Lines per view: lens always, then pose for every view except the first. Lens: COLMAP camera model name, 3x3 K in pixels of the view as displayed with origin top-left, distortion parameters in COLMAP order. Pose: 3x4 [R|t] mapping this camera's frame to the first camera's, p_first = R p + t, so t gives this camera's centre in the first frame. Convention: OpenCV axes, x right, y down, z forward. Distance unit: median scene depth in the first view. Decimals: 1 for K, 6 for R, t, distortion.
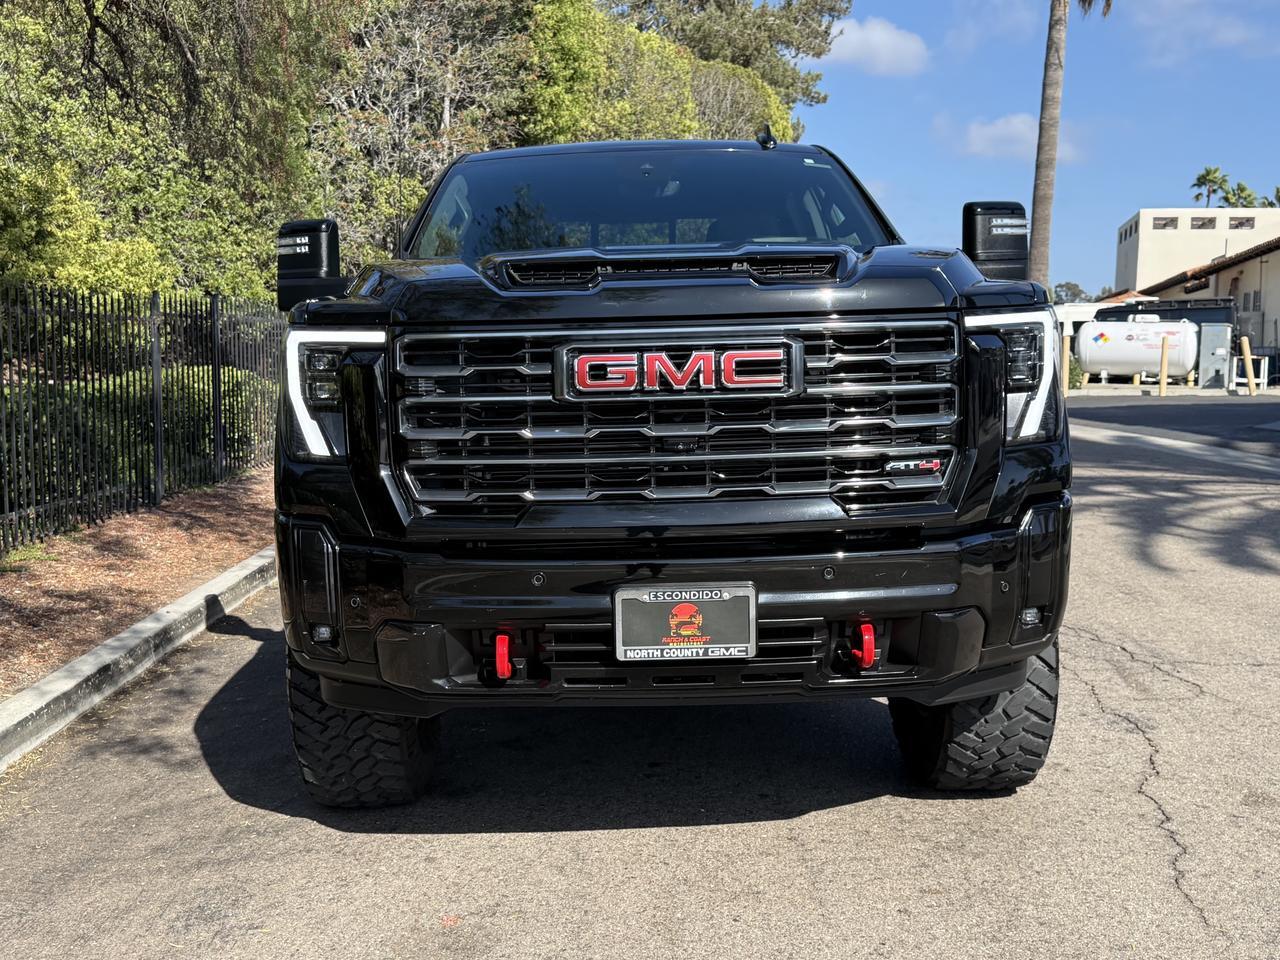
lens RADIAL K [[1343.1, 0, 636.9], [0, 1343.1, 483.2], [0, 0, 1]] dist [0.155386, -0.325499]
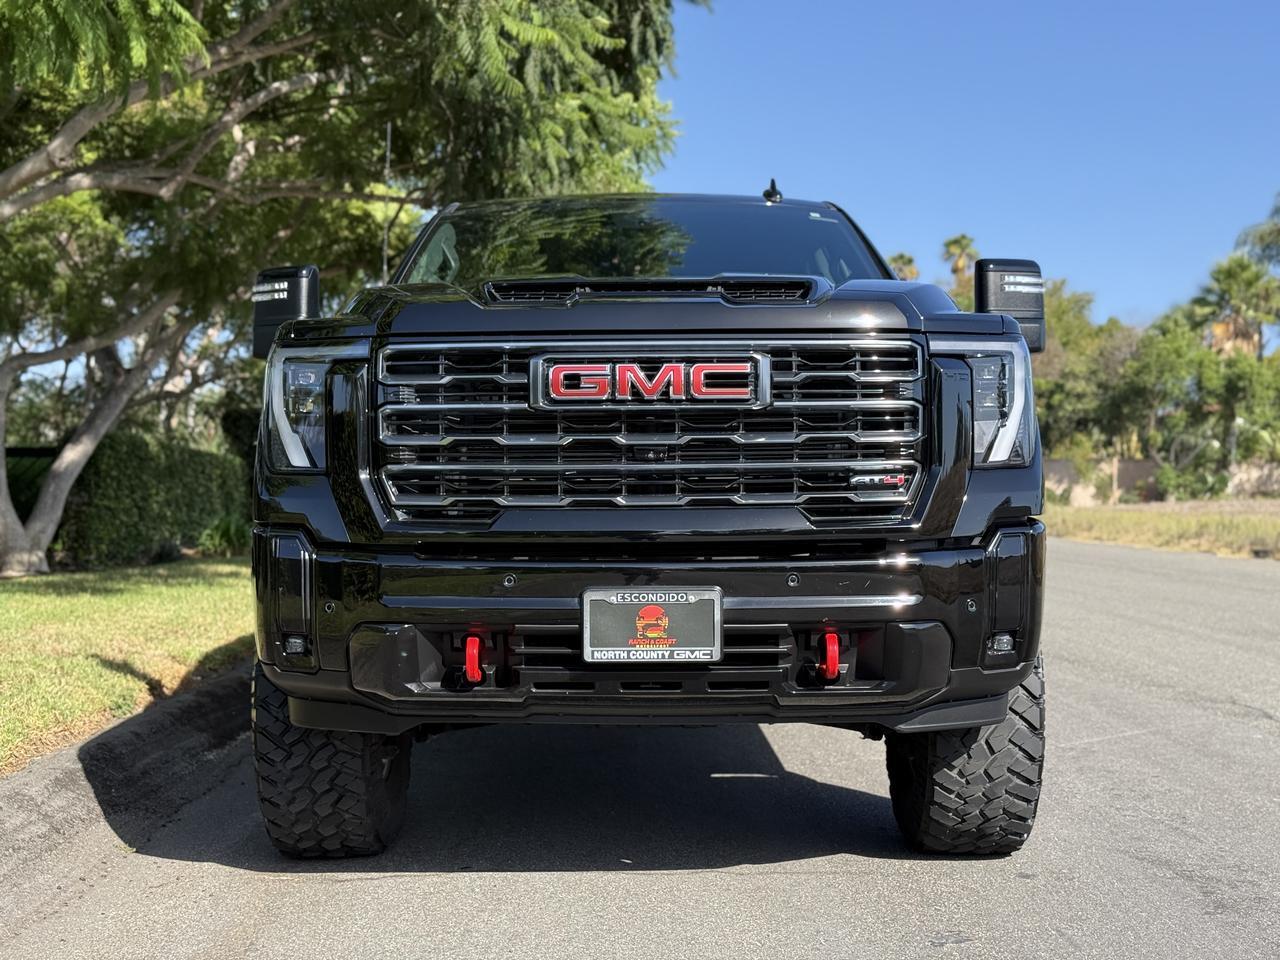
lens RADIAL K [[1737.9, 0, 640.0], [0, 1737.9, 480.0], [0, 0, 1]] dist [0.133418, -0.022034]
pose [[0.999694, 0.017378, -0.017601, 0.047743], [-0.019221, 0.993675, -0.110634, 0.138565], [0.015567, 0.110938, 0.993705, -0.321671]]
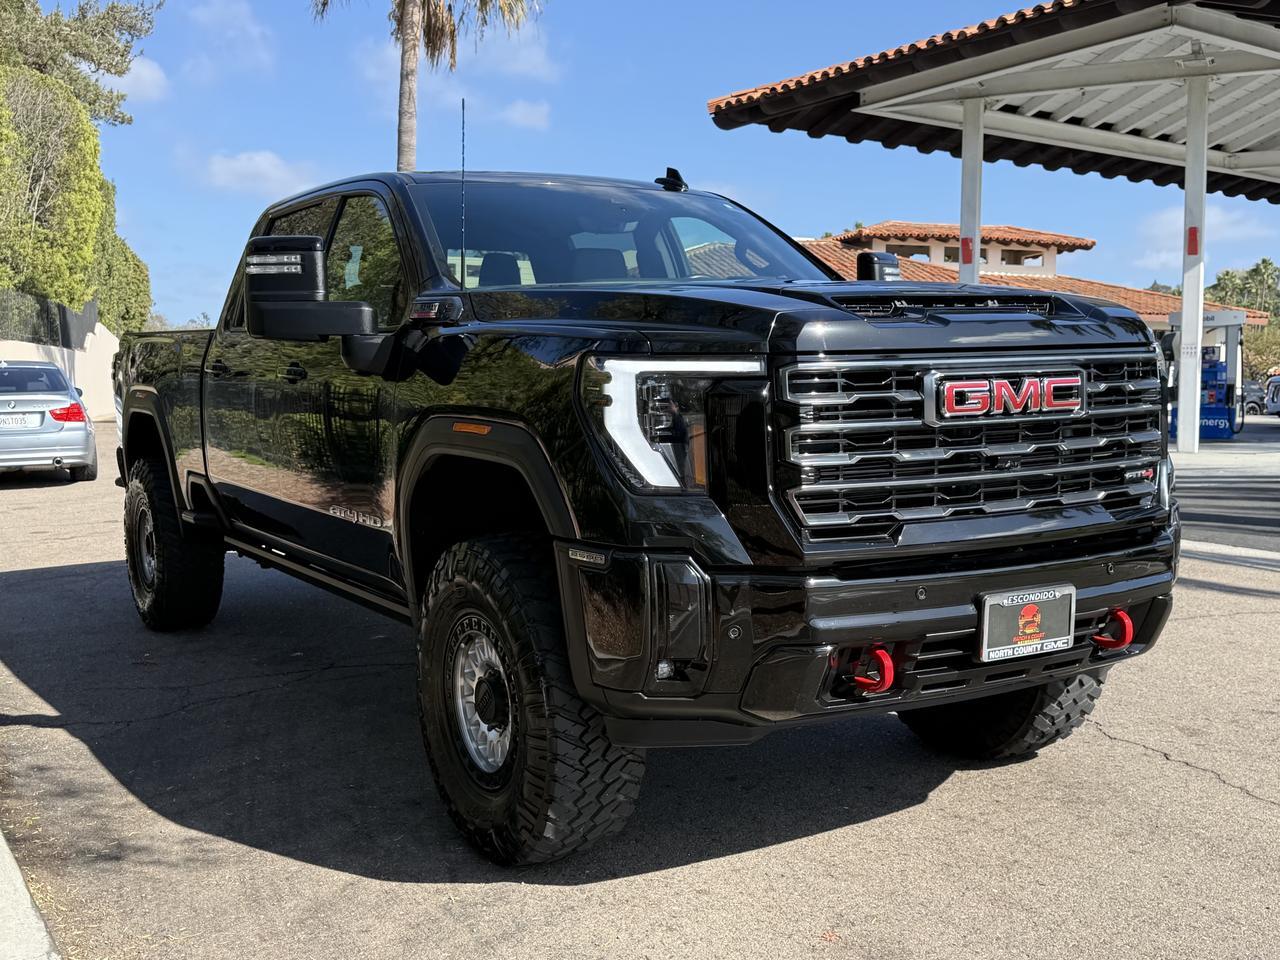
lens RADIAL K [[1343.1, 0, 636.9], [0, 1343.1, 483.2], [0, 0, 1]] dist [0.155386, -0.325499]
pose [[0.870164, -0.038414, 0.491263, -0.780858], [0.050774, 0.998640, -0.011846, -0.013817], [-0.490139, 0.035251, 0.870931, 0.174689]]
